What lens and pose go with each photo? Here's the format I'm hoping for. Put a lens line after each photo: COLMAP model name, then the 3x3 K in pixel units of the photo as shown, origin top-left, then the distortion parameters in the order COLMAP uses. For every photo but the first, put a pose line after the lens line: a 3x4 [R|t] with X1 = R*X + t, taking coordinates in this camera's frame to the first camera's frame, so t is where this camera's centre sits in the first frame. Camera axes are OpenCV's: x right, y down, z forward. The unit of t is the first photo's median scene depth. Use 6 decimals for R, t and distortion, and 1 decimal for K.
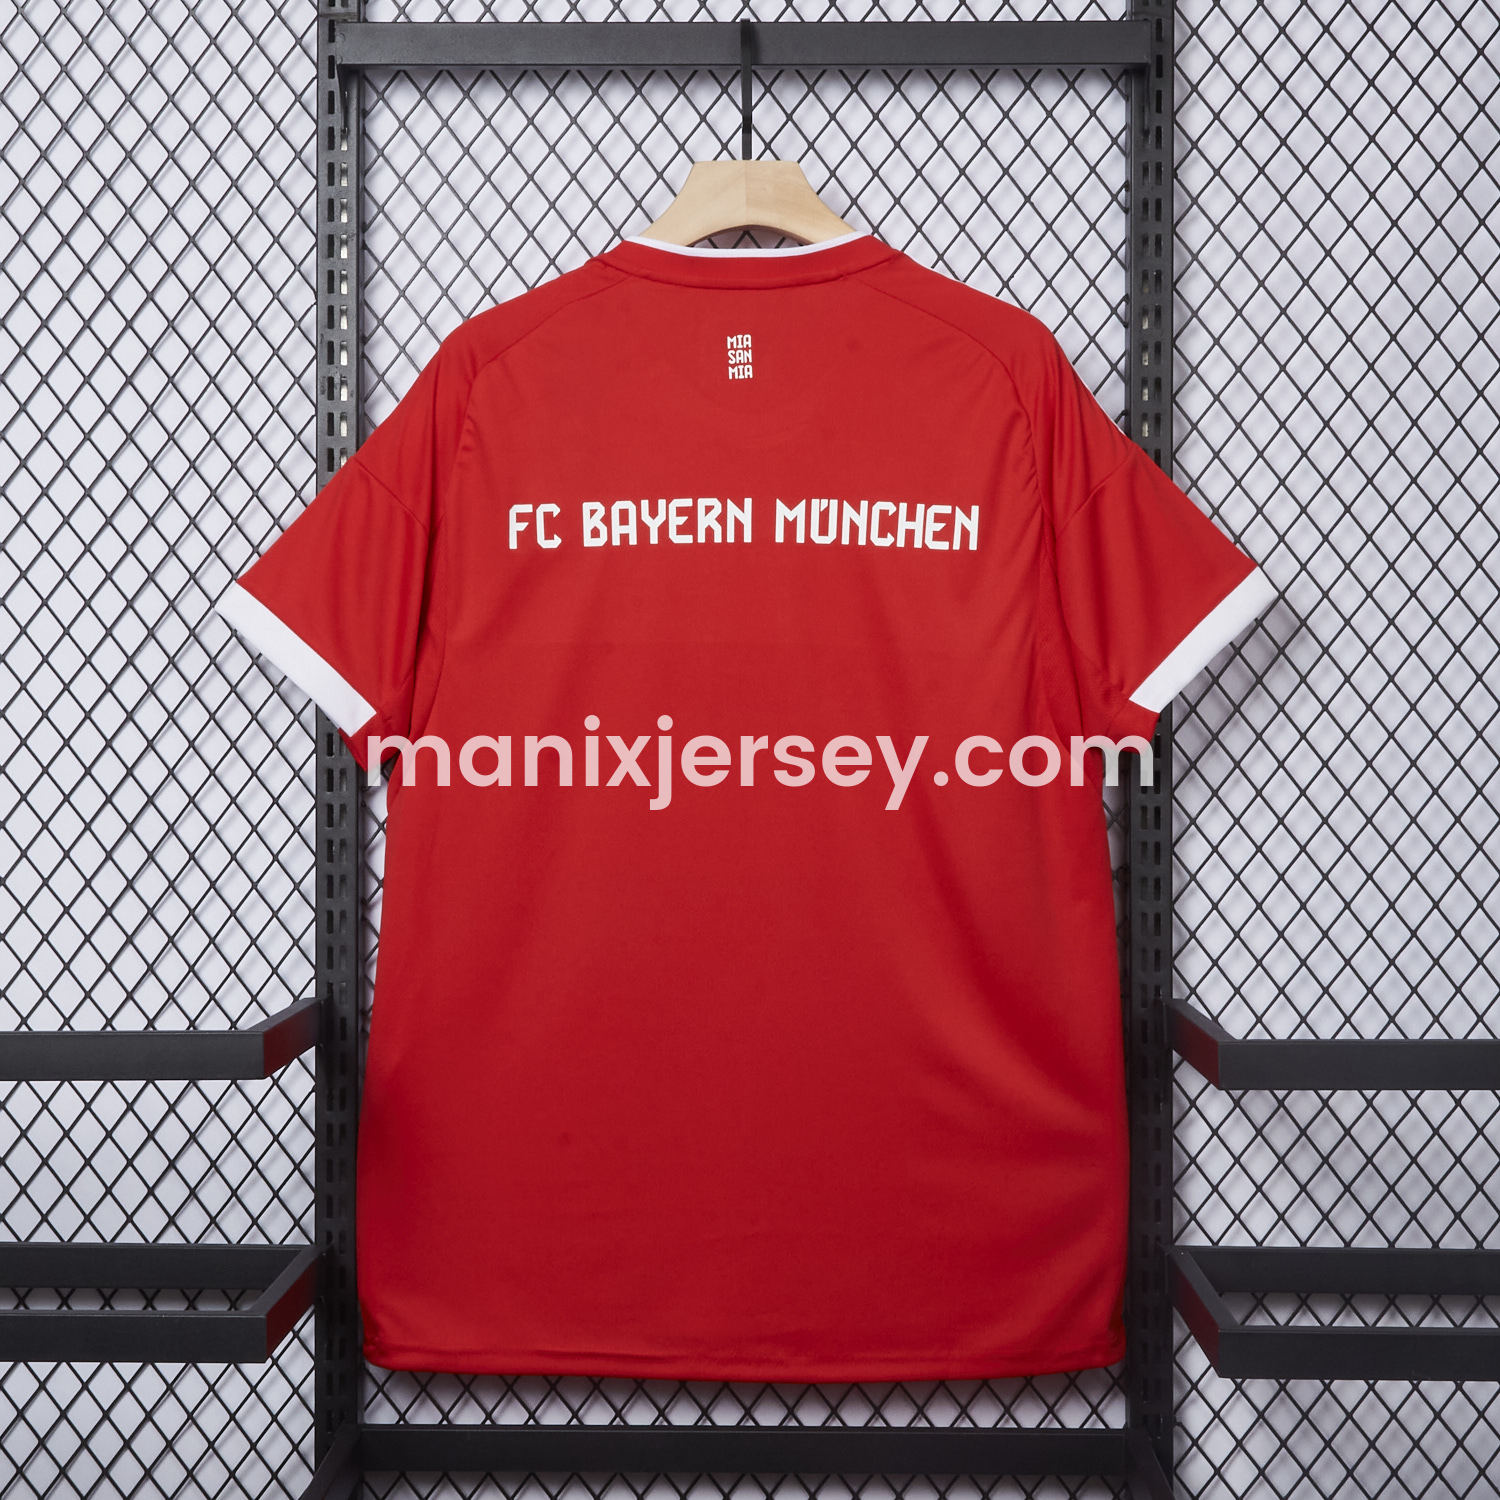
lens RADIAL K [[2353.4, 0, 750.0], [0, 2353.4, 750.0], [0, 0, 1]] dist [0.006766, -0.081187]
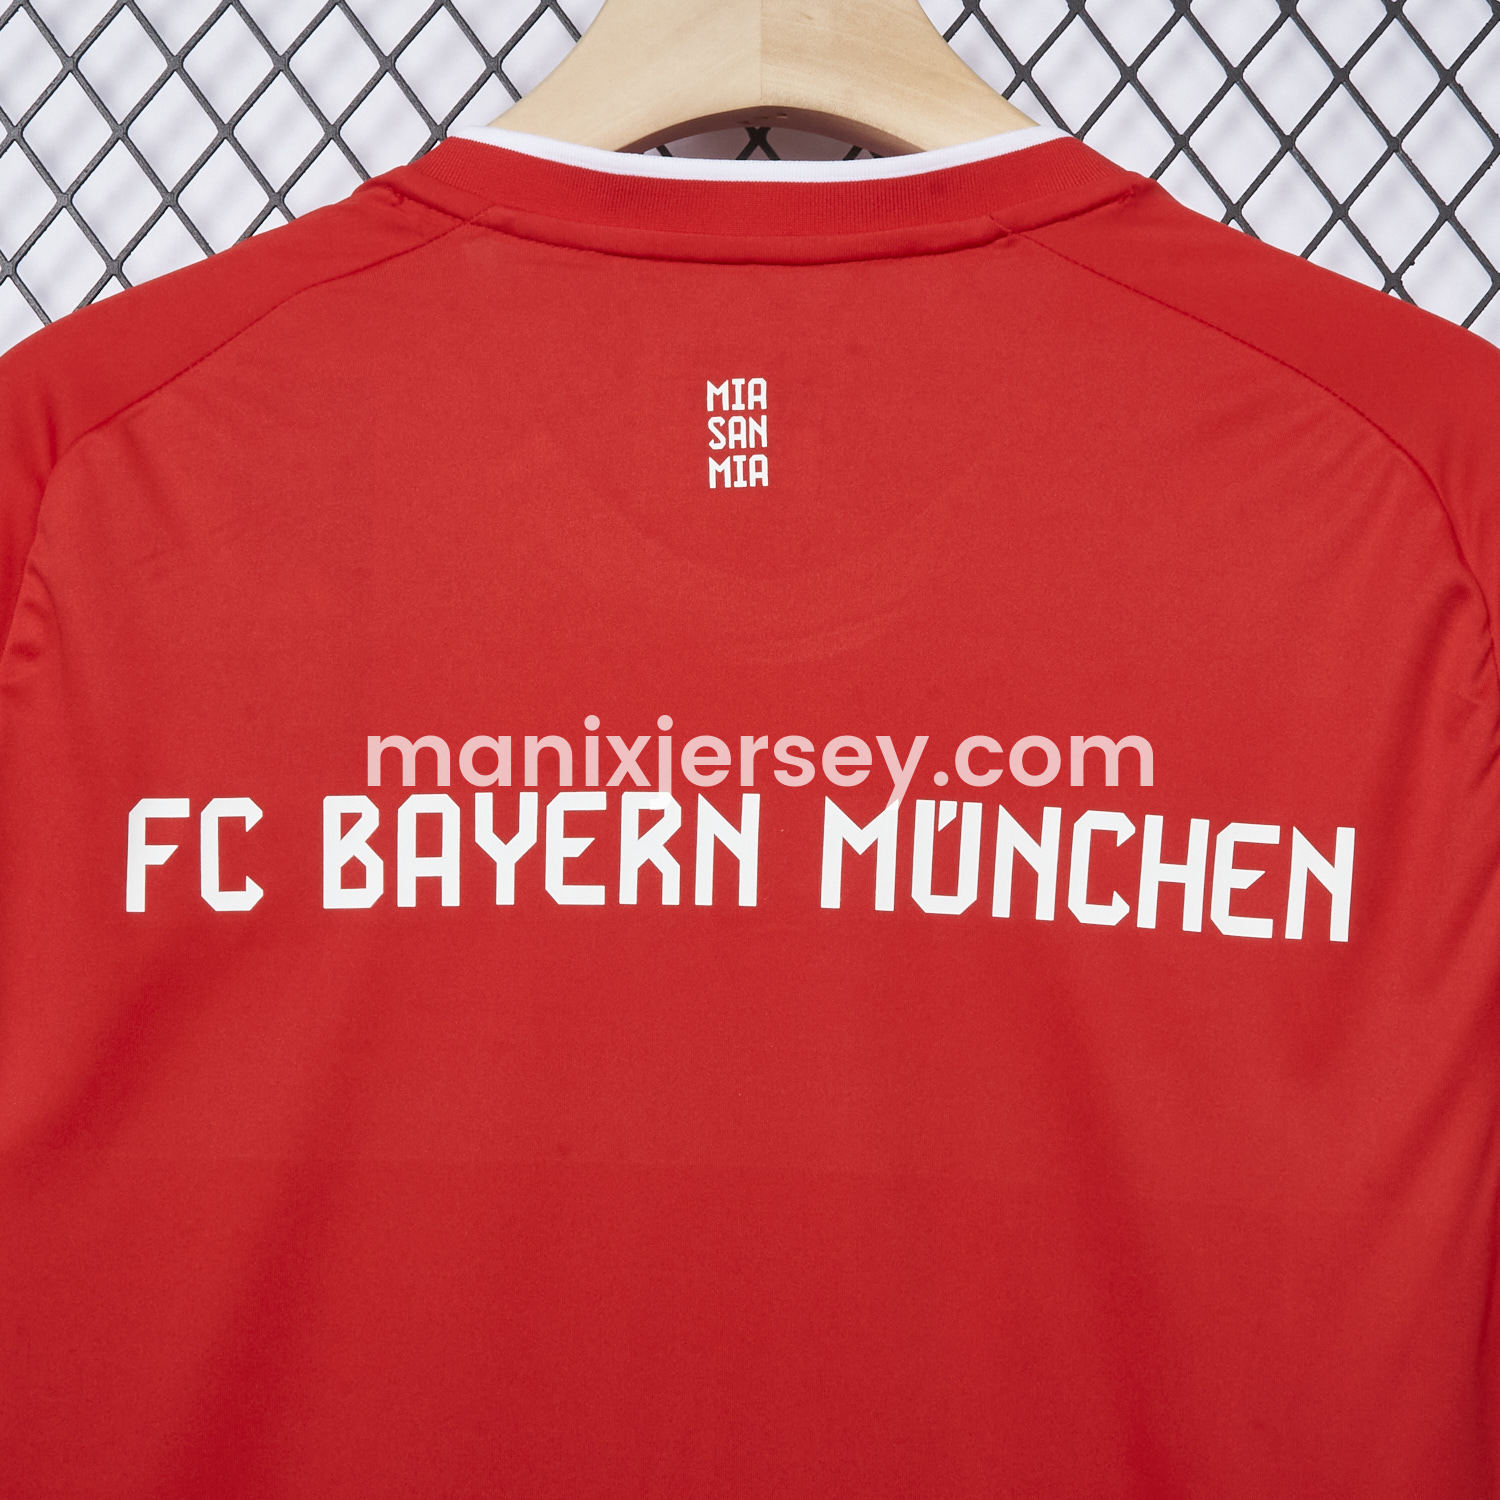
lens RADIAL K [[2789.9, 0, 750.0], [0, 2789.9, 750.0], [0, 0, 1]] dist [0.011216, 0.015844]
pose [[0.999681, 0.021340, 0.013496, -0.007363], [-0.019826, 0.994399, -0.103812, -0.066590], [-0.015635, 0.103512, 0.994505, 0.544212]]
